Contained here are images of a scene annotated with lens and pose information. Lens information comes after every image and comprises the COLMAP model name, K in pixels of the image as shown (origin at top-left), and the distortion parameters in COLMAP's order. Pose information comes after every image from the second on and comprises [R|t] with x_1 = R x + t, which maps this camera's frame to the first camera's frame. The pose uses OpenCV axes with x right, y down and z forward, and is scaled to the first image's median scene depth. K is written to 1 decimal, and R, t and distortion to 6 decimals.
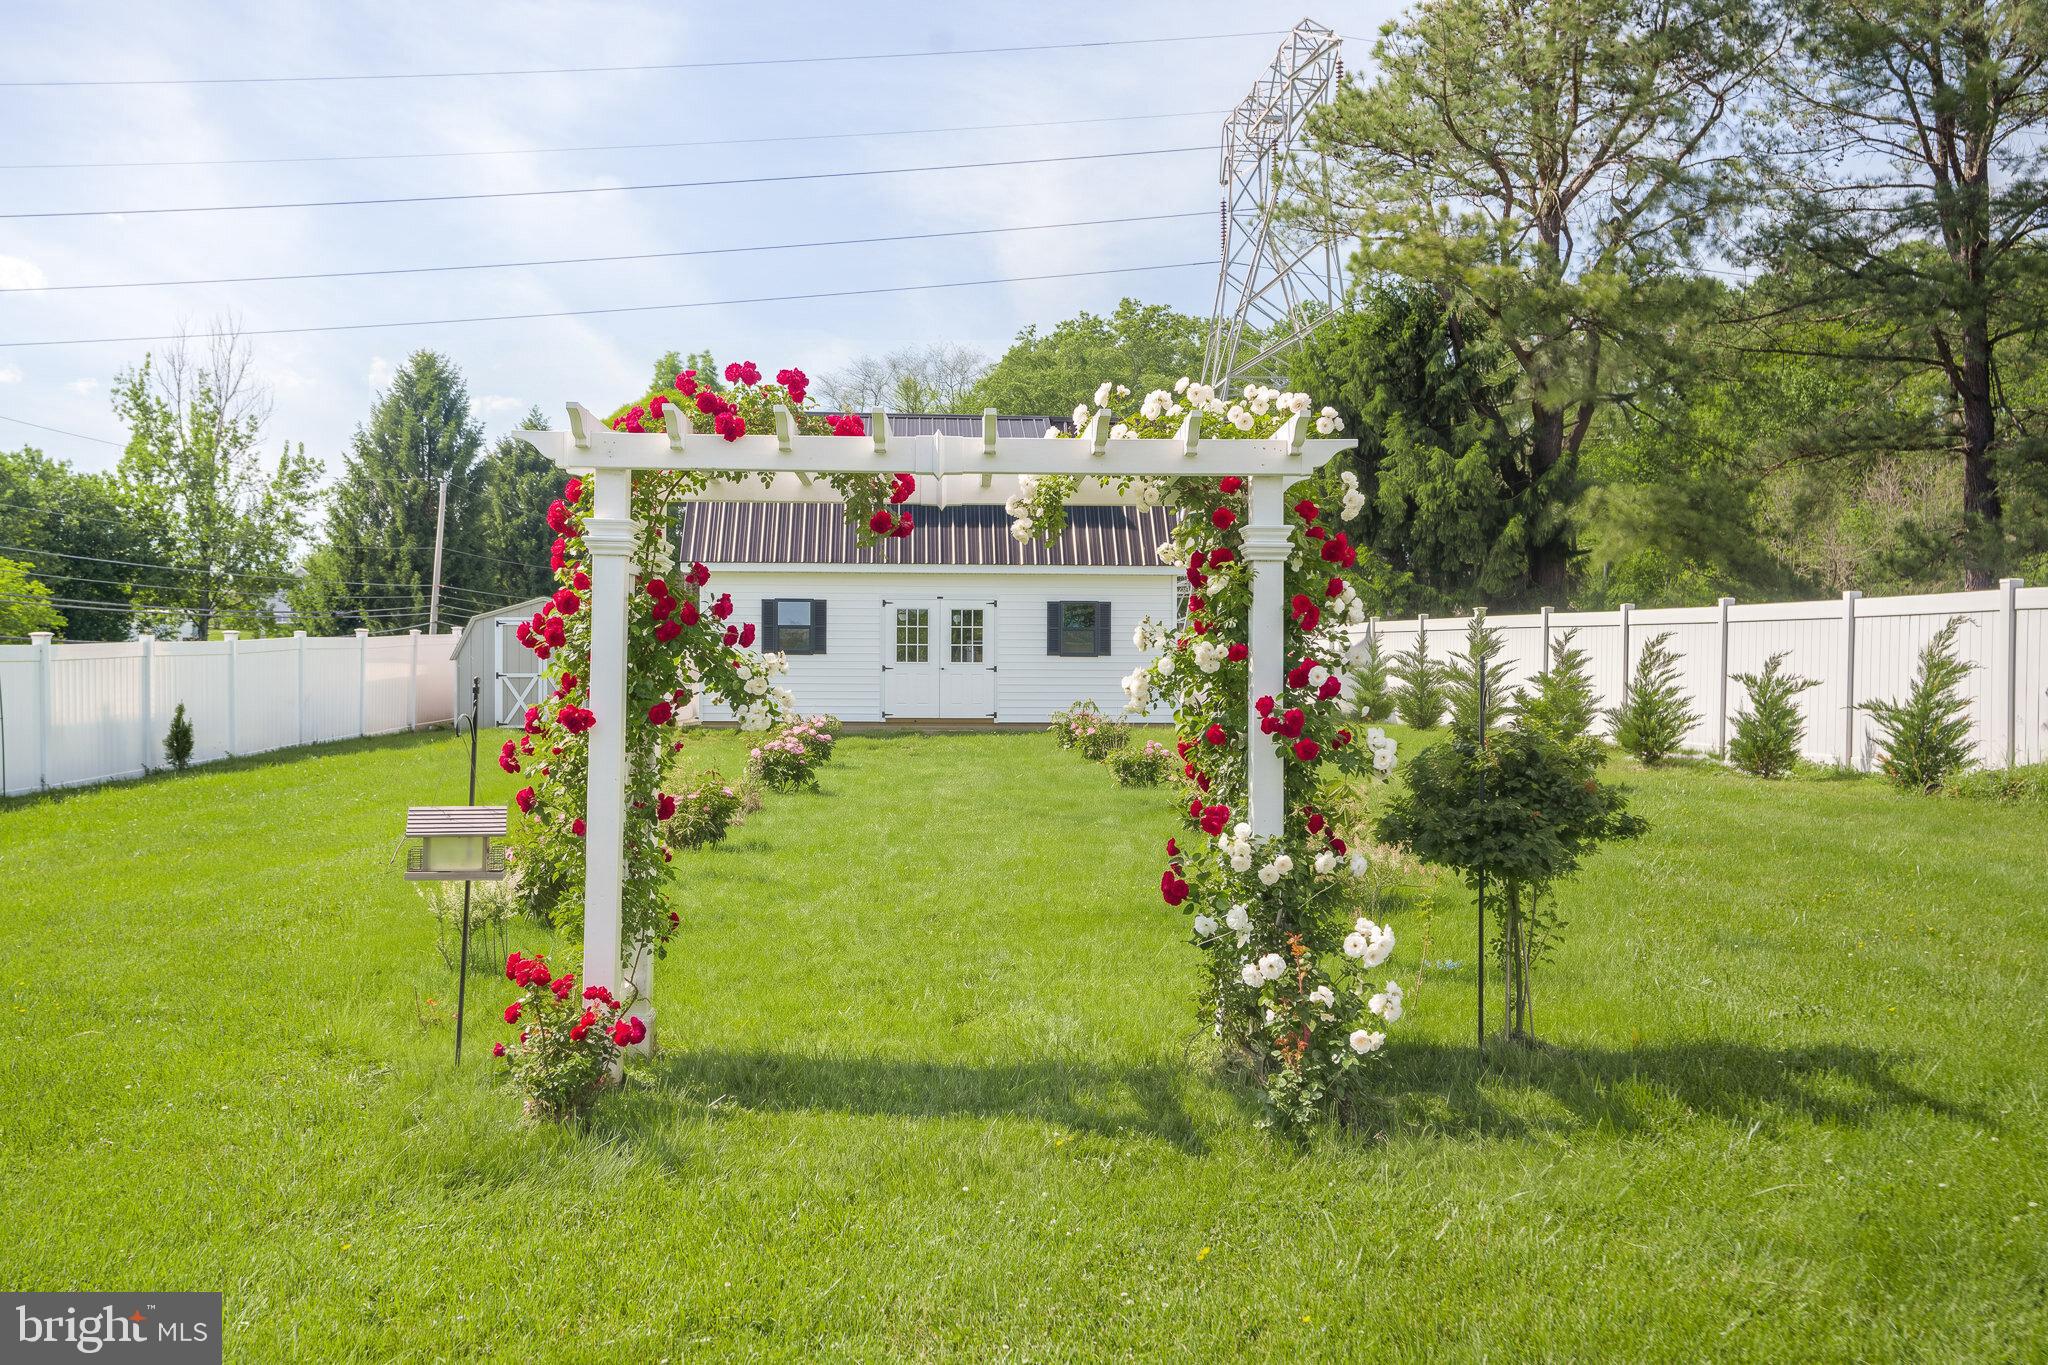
lens RADIAL K [[2089.1, 0, 1050.8], [0, 2089.1, 678.3], [0, 0, 1]] dist [0.103203, 0.004647]
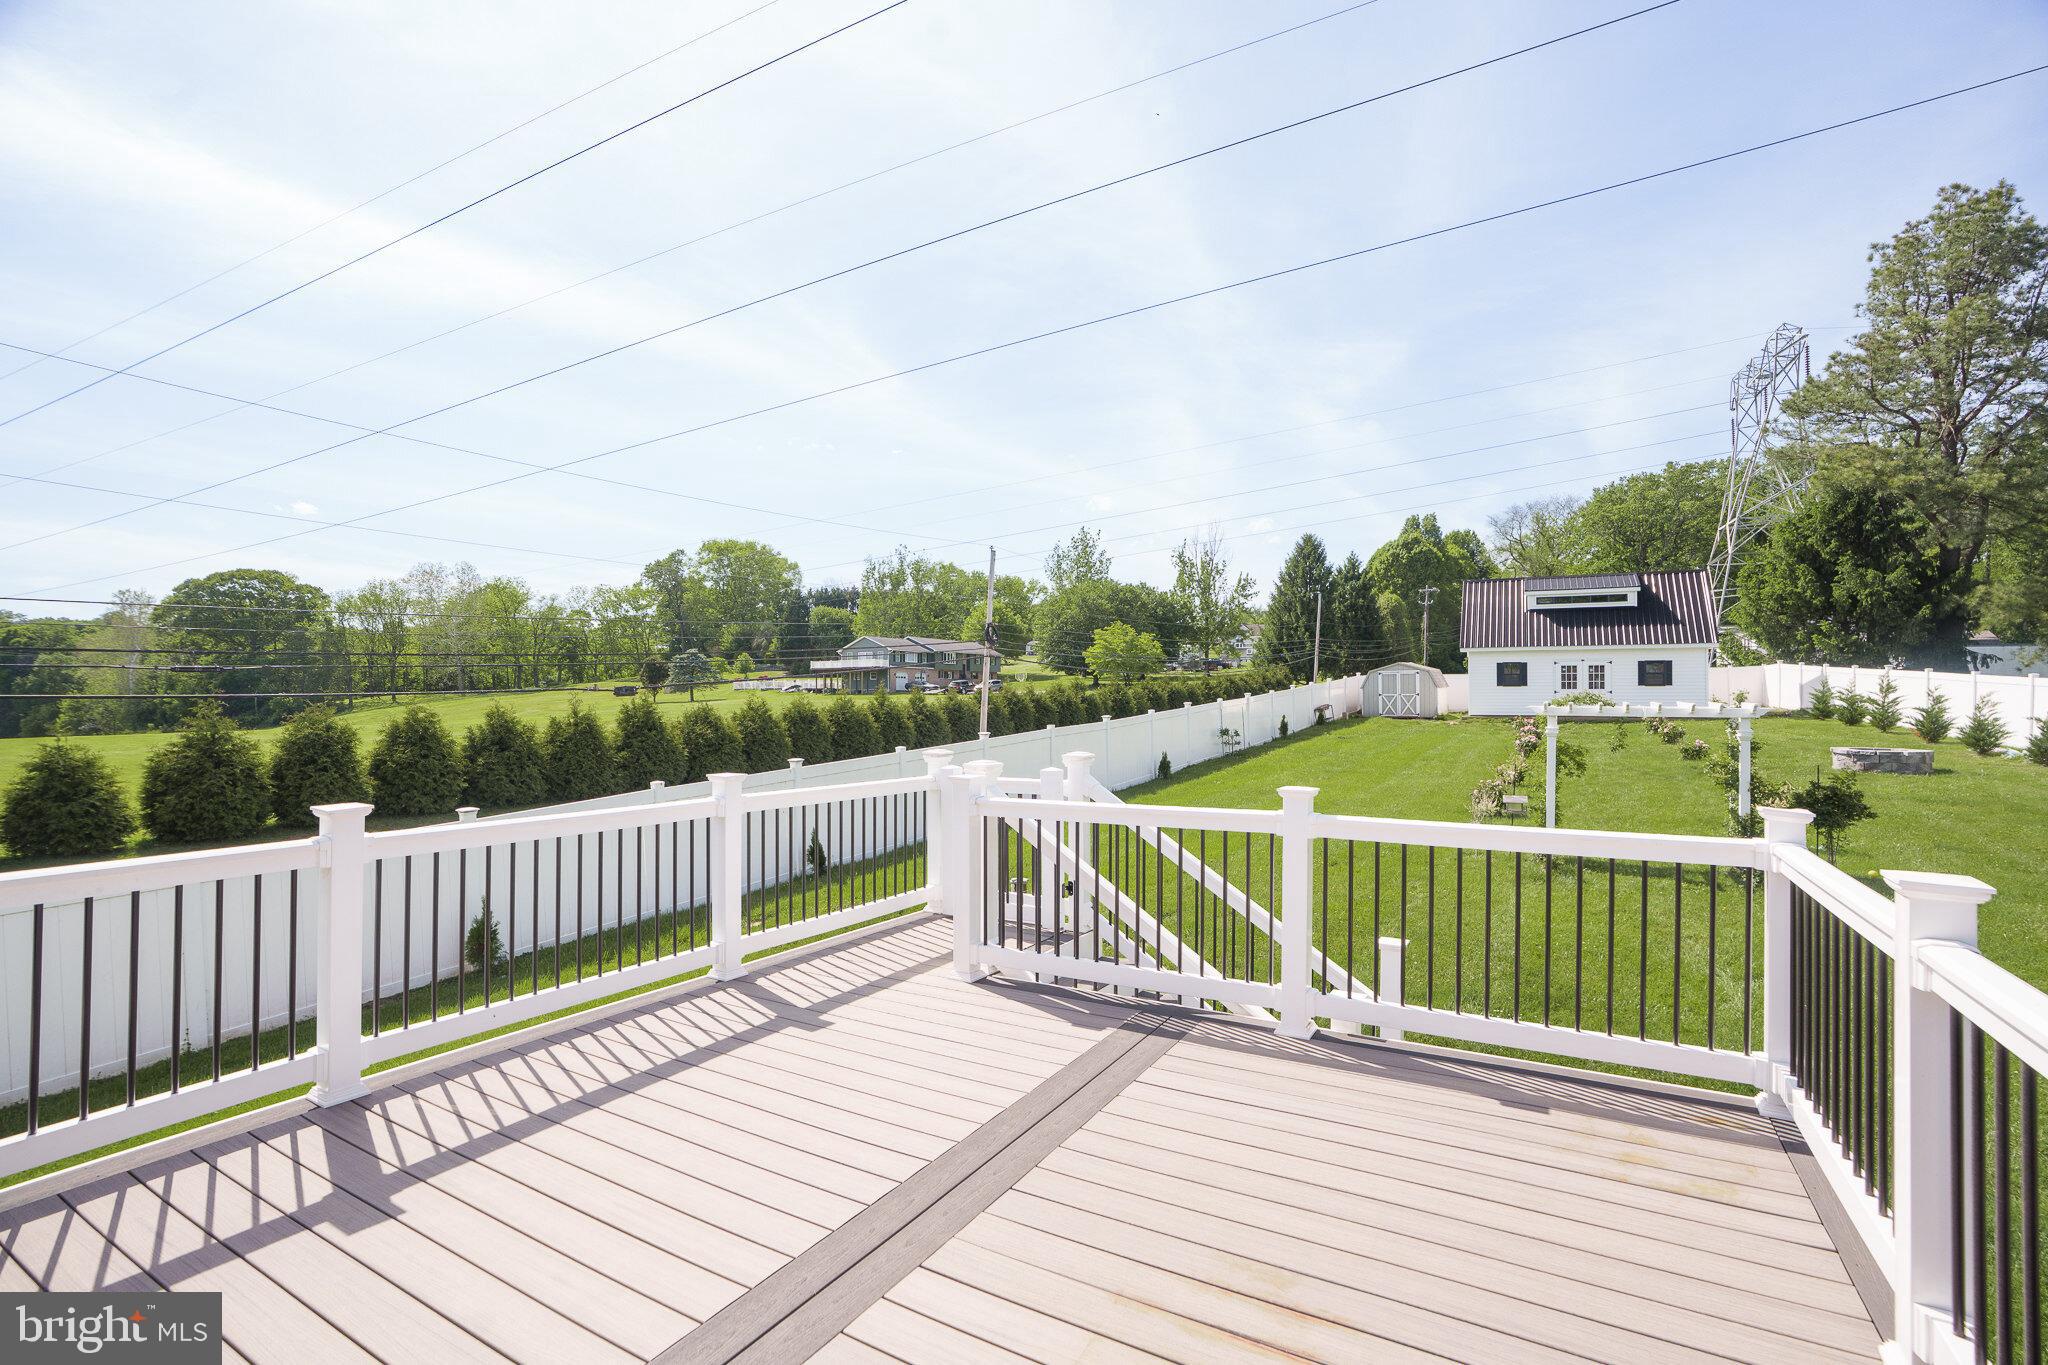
lens RADIAL K [[967.8, 0, 1024.0], [0, 967.8, 682.5], [0, 0, 1]] dist [-0.057622, 0.025886]
pose [[0.844150, -0.008677, -0.536037, -0.009575], [0.013680, 0.999892, 0.005358, -0.022158], [0.535933, -0.011855, 0.844178, -0.136456]]
